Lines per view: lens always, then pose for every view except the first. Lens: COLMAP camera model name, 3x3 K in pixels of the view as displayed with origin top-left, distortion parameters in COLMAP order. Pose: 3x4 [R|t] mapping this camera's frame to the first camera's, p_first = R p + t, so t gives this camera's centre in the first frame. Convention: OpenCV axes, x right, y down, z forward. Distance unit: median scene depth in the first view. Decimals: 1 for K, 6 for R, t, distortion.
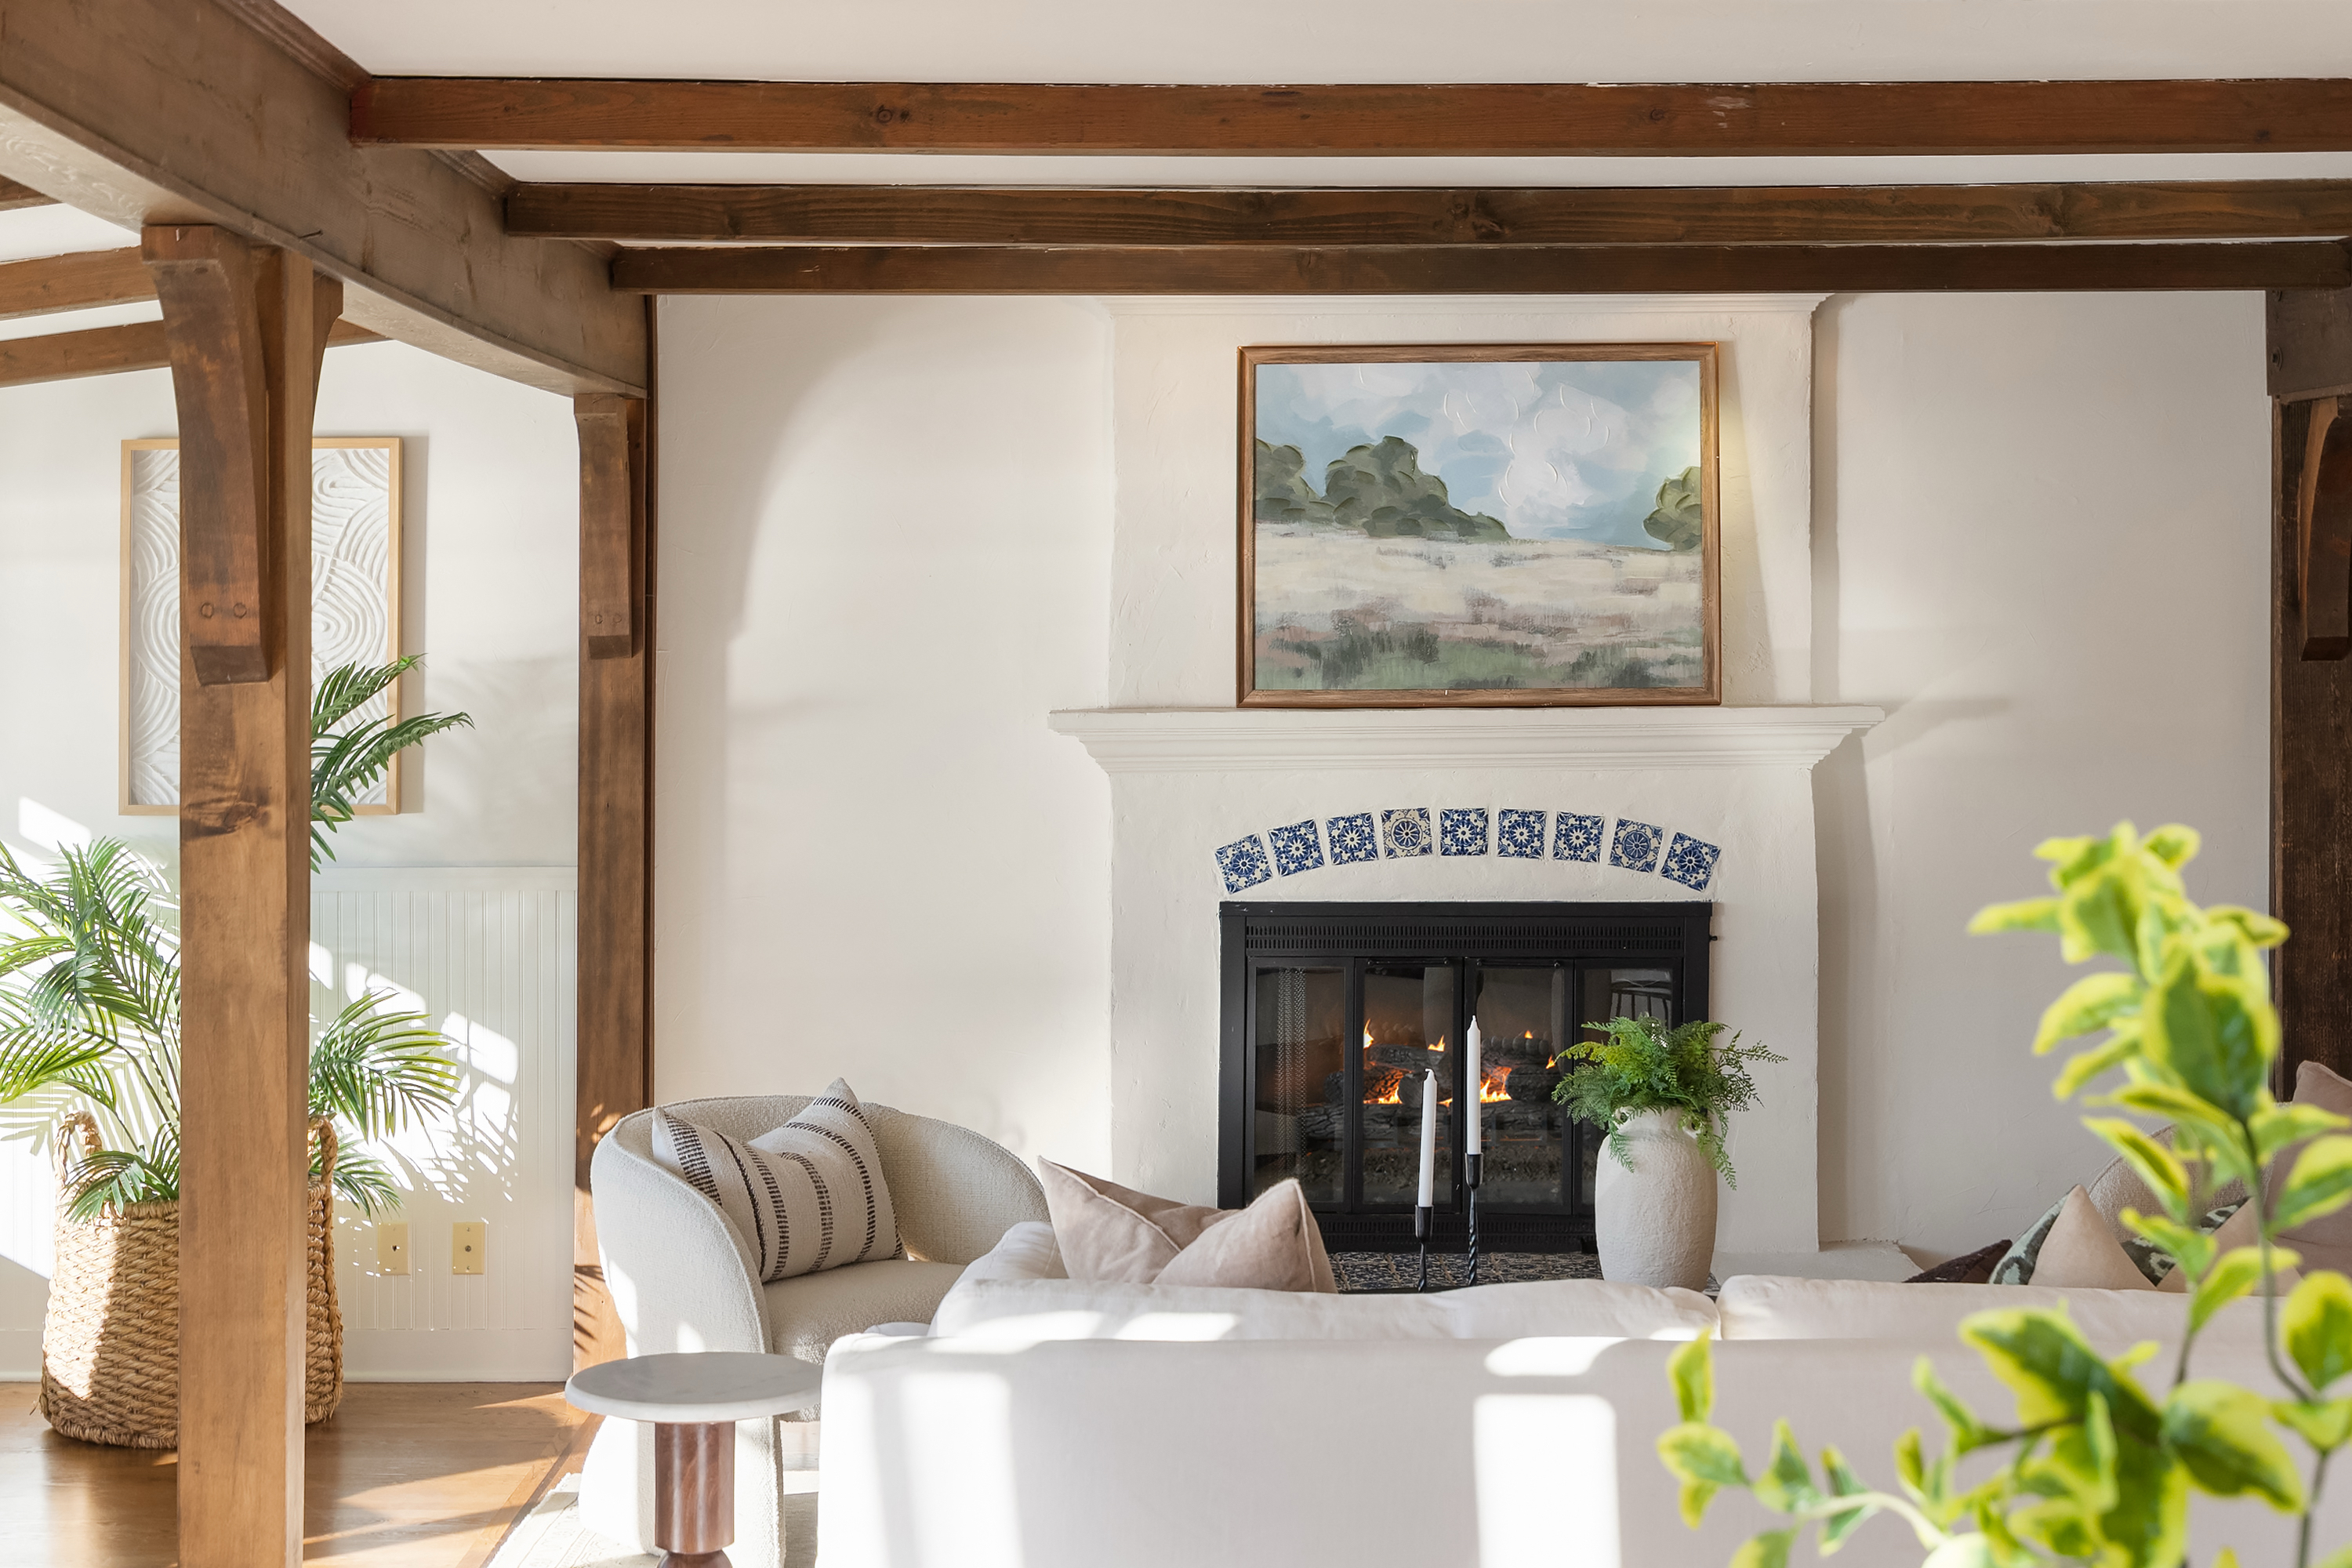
lens RADIAL K [[3886.2, 0, 1178.2], [0, 3886.2, 481.8], [0, 0, 1]] dist [-0.016806, 0.011893]
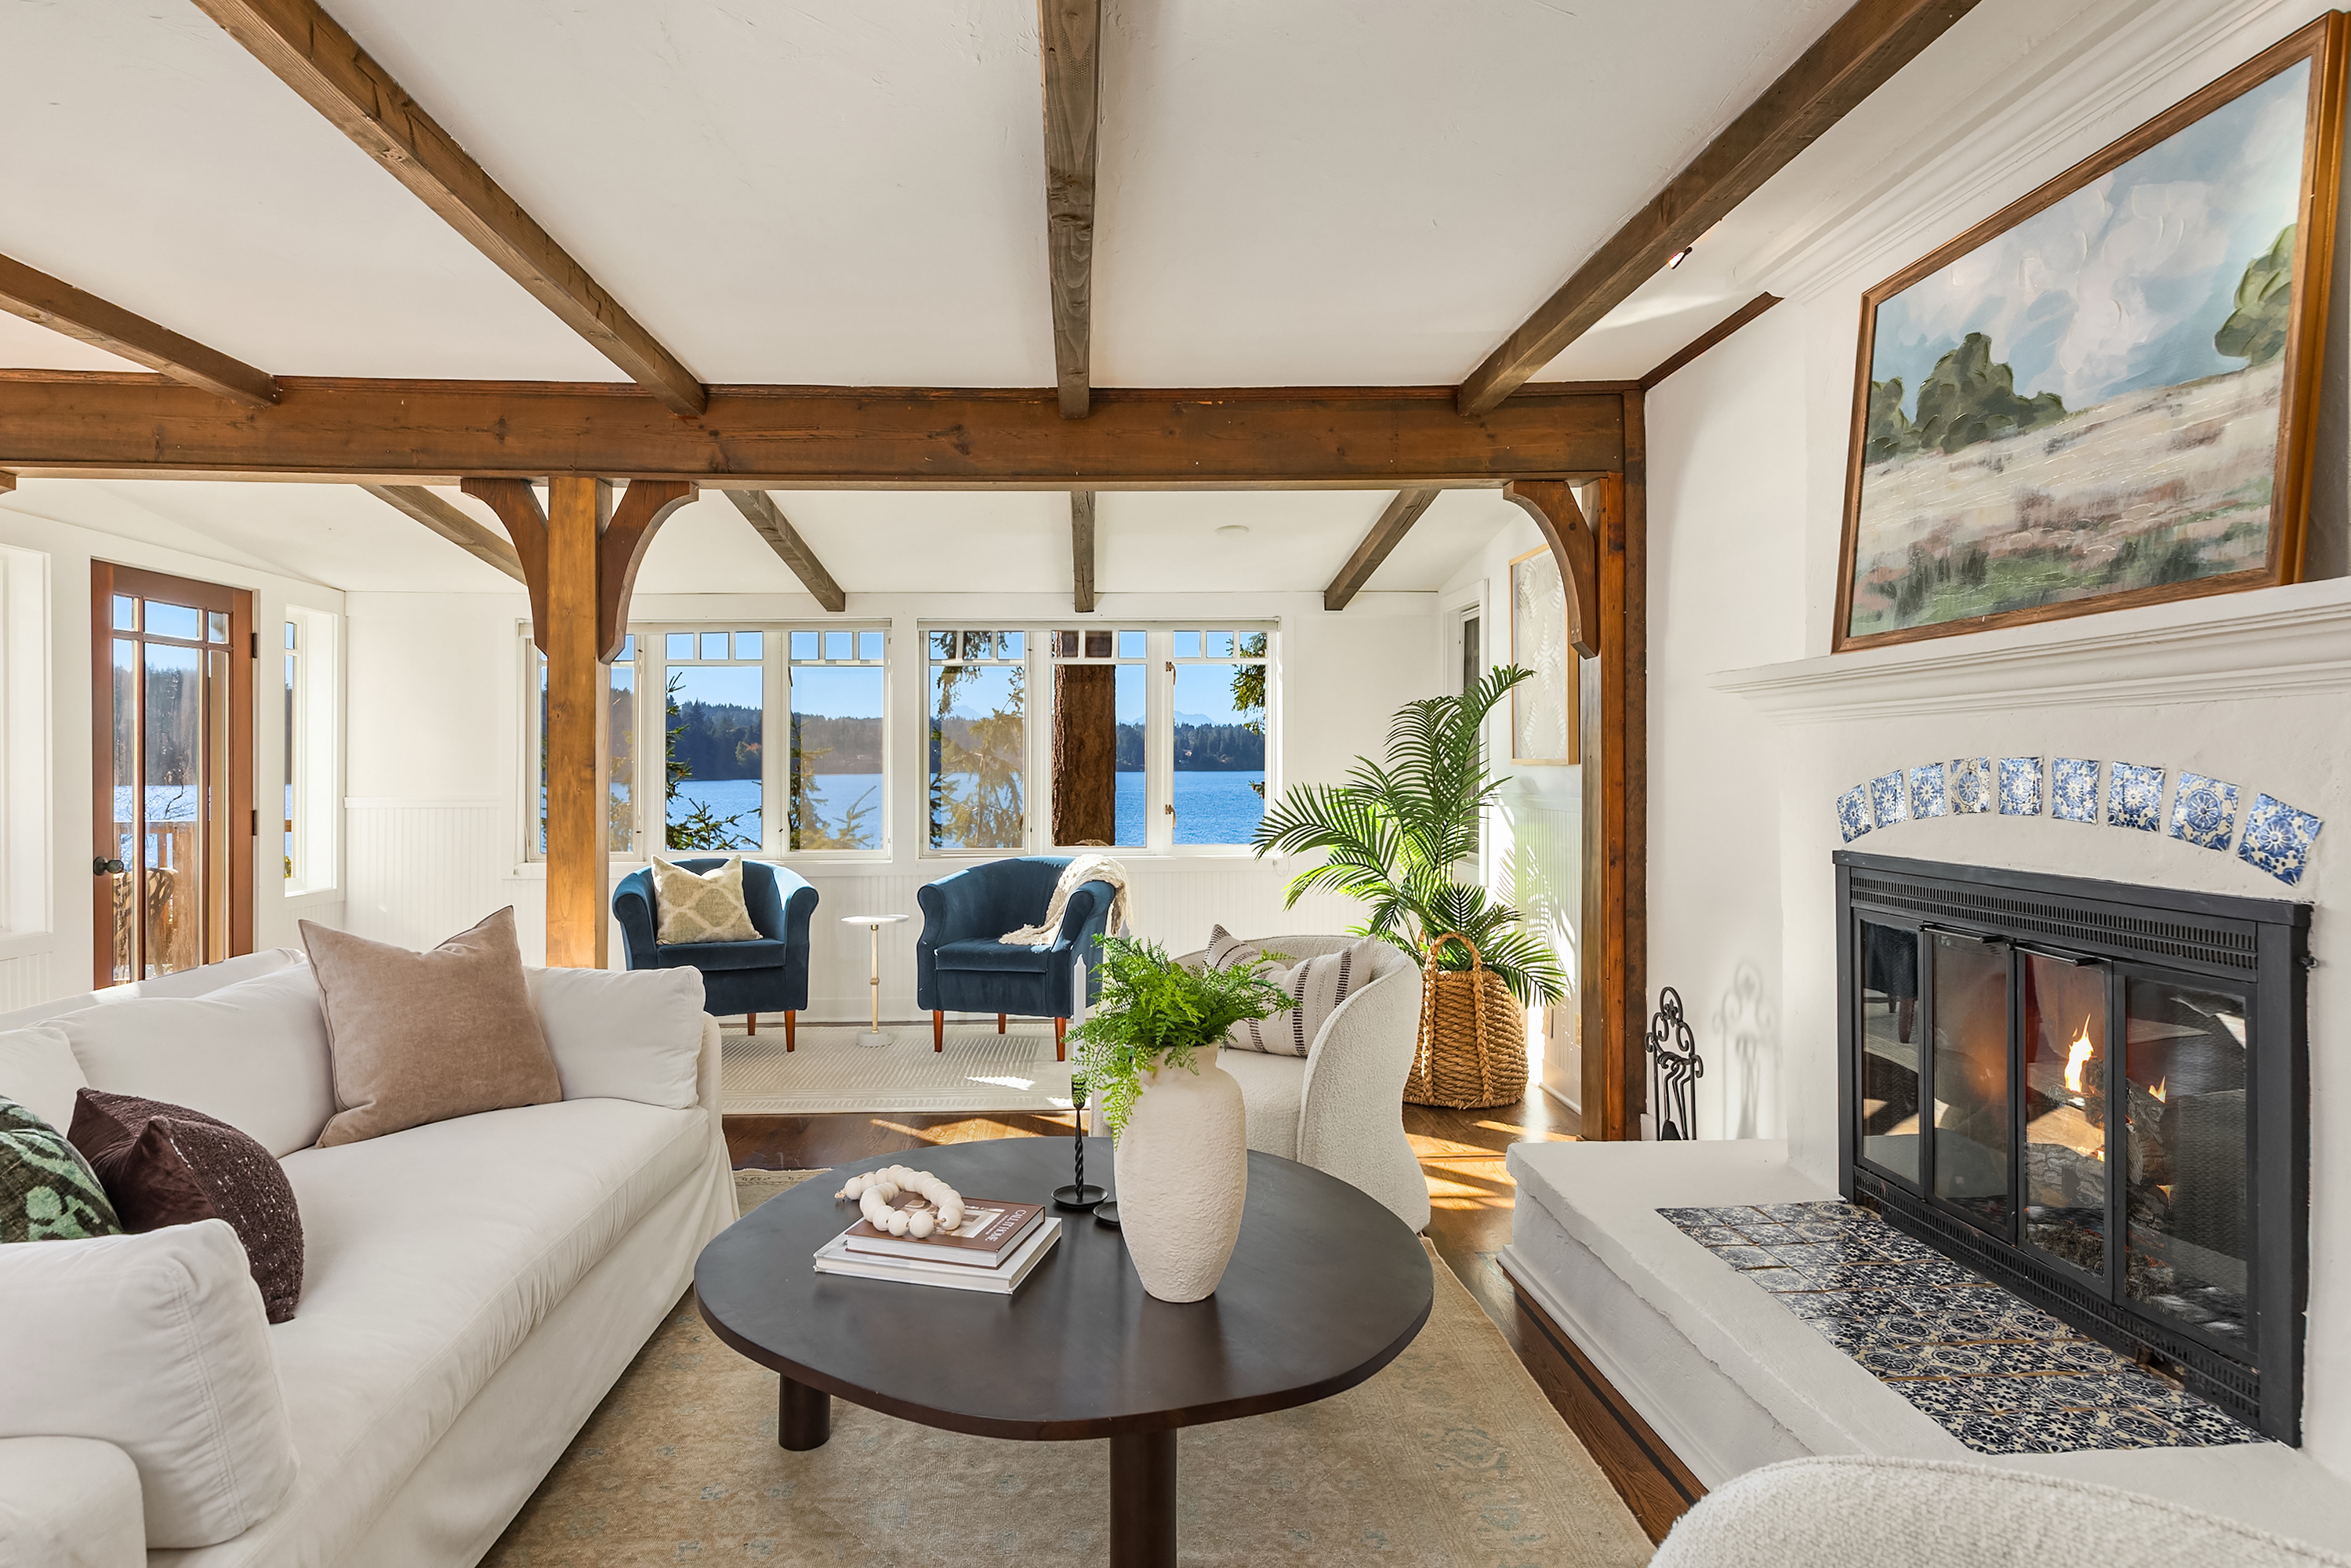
lens RADIAL K [[1328.8, 0, 1168.5], [0, 1328.8, 766.2], [0, 0, 1]] dist [0.001116, 0.000330]
pose [[0.028899, -0.000150, -0.999582, 0.349601], [0.033382, 0.999442, 0.000815, 0.079547], [0.999025, -0.033391, 0.028888, 0.811322]]
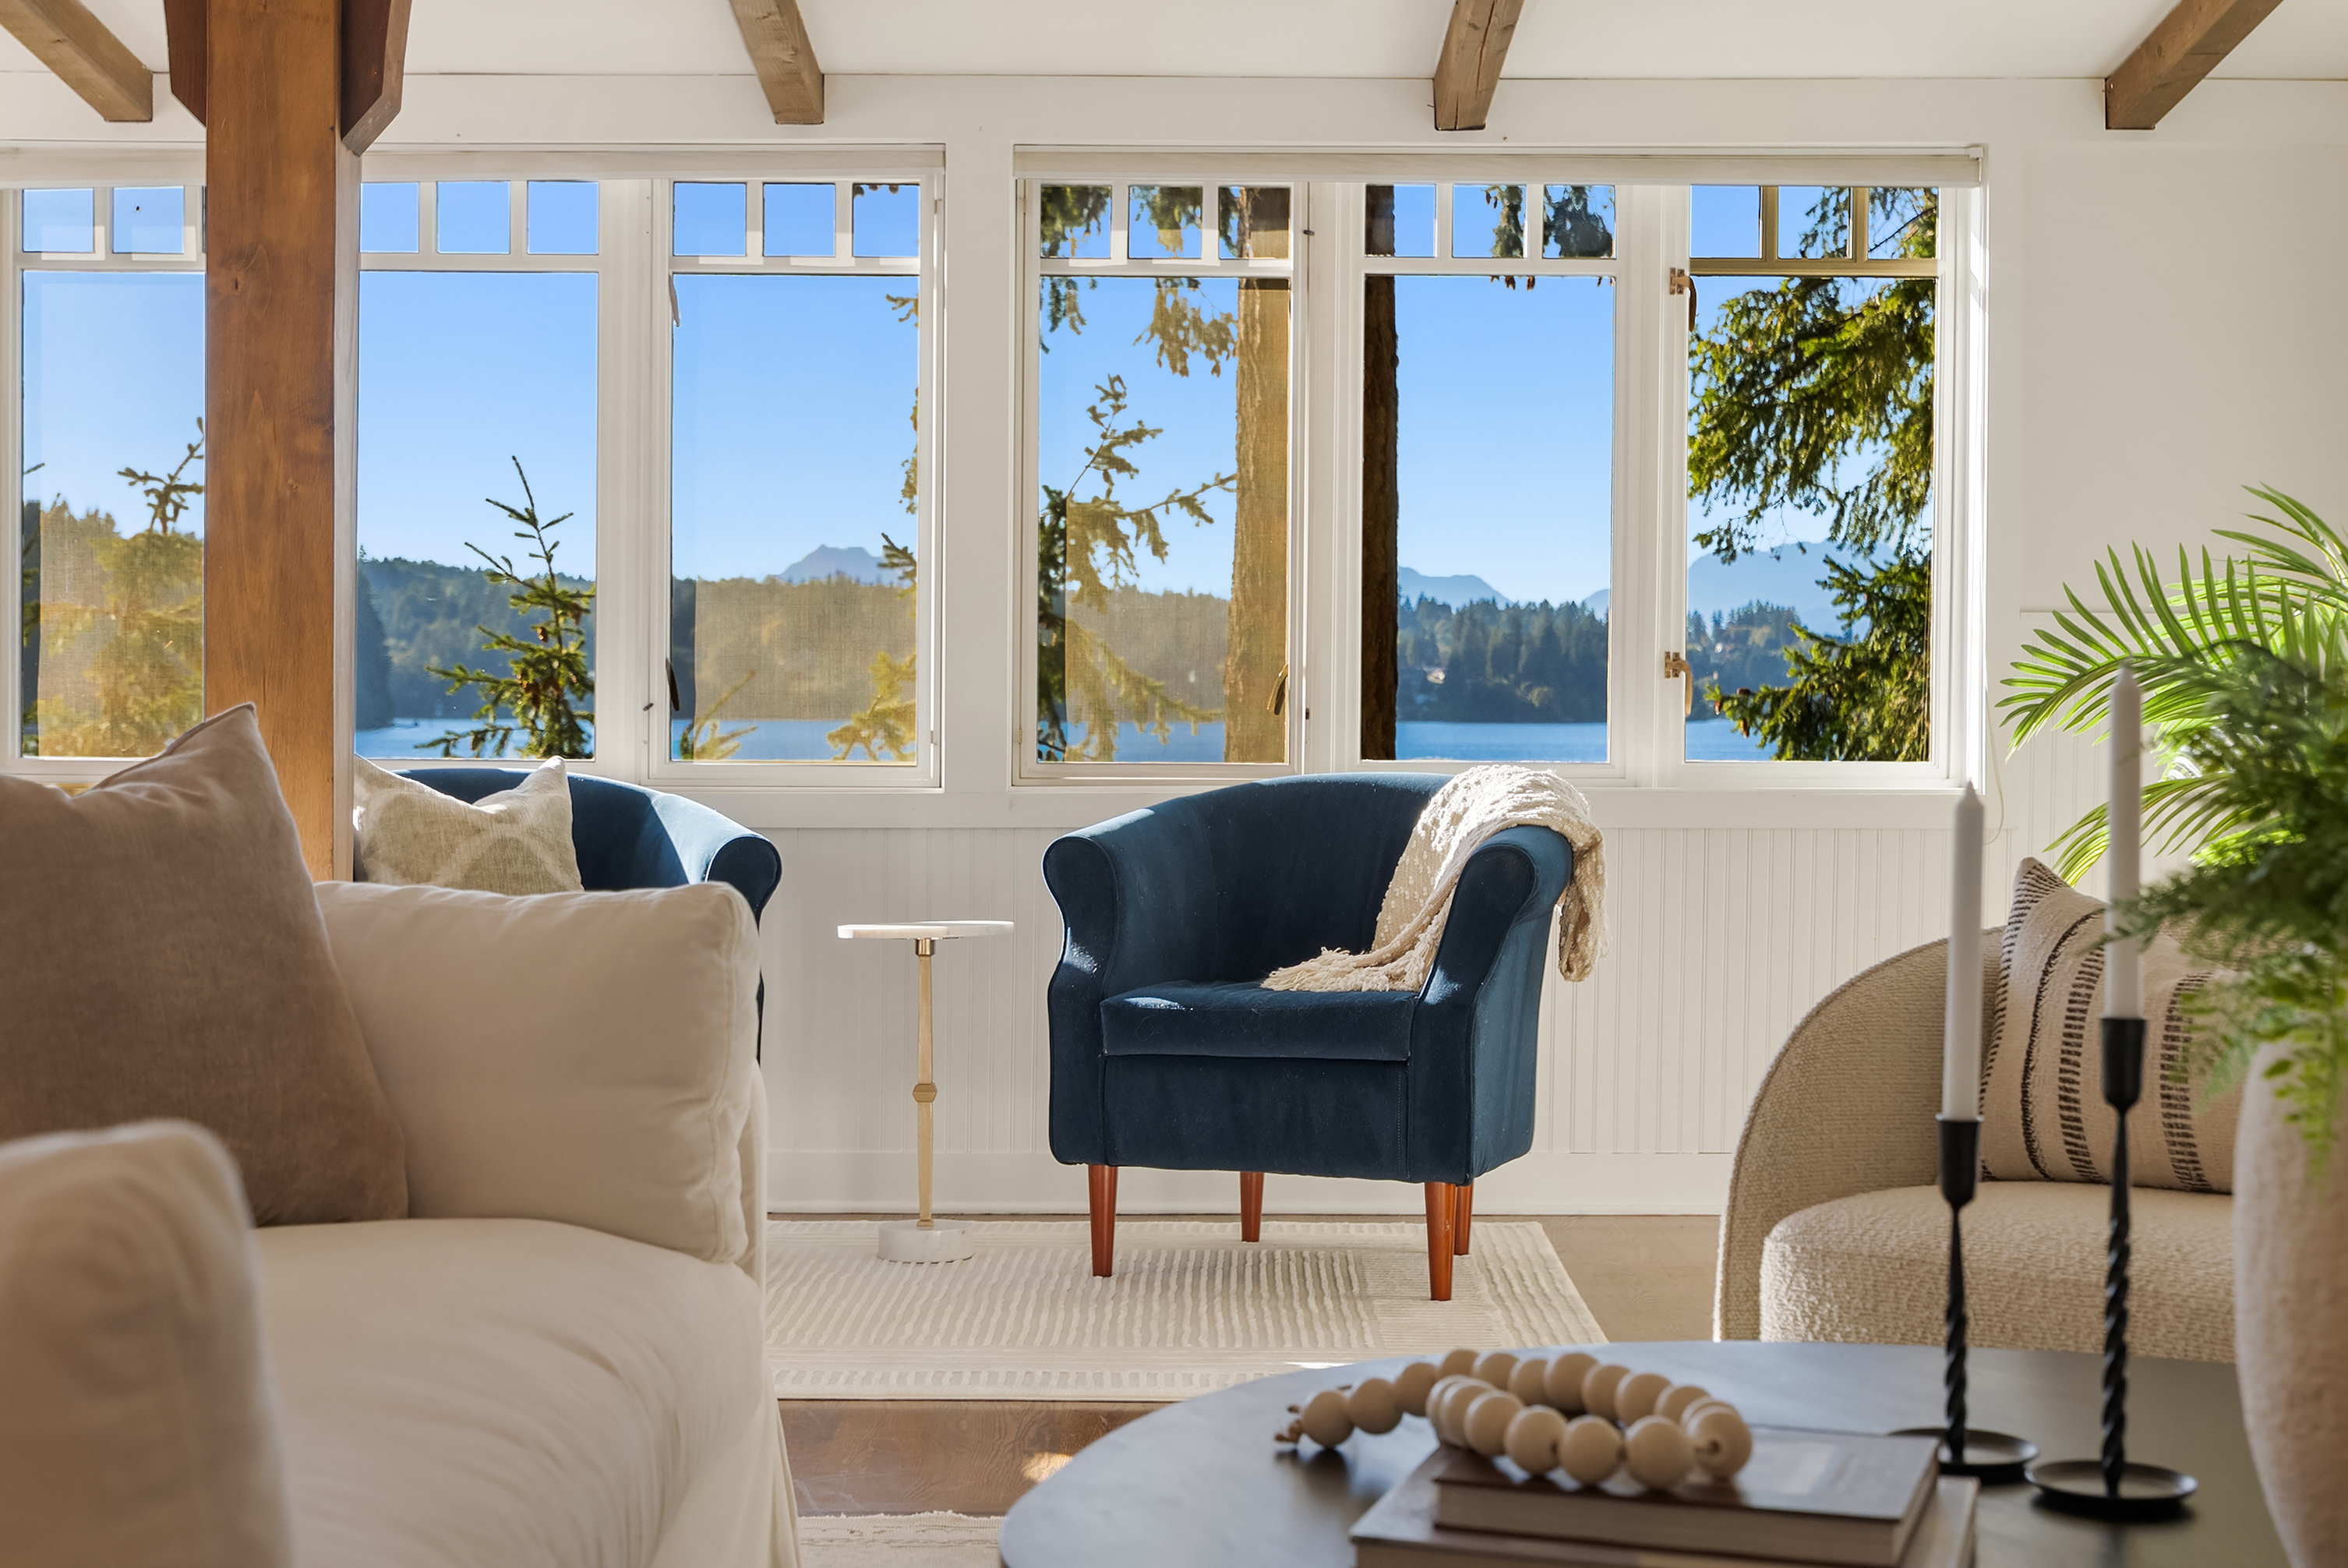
lens RADIAL K [[3448.3, 0, 1224.1], [0, 3448.3, 782.0], [0, 0, 1]] dist [0.005906, -0.003576]
pose [[-0.012221, 0.018163, -0.999760, 0.327294], [0.024716, 0.999535, 0.017857, 0.115190], [0.999620, -0.024492, -0.012664, 0.744491]]
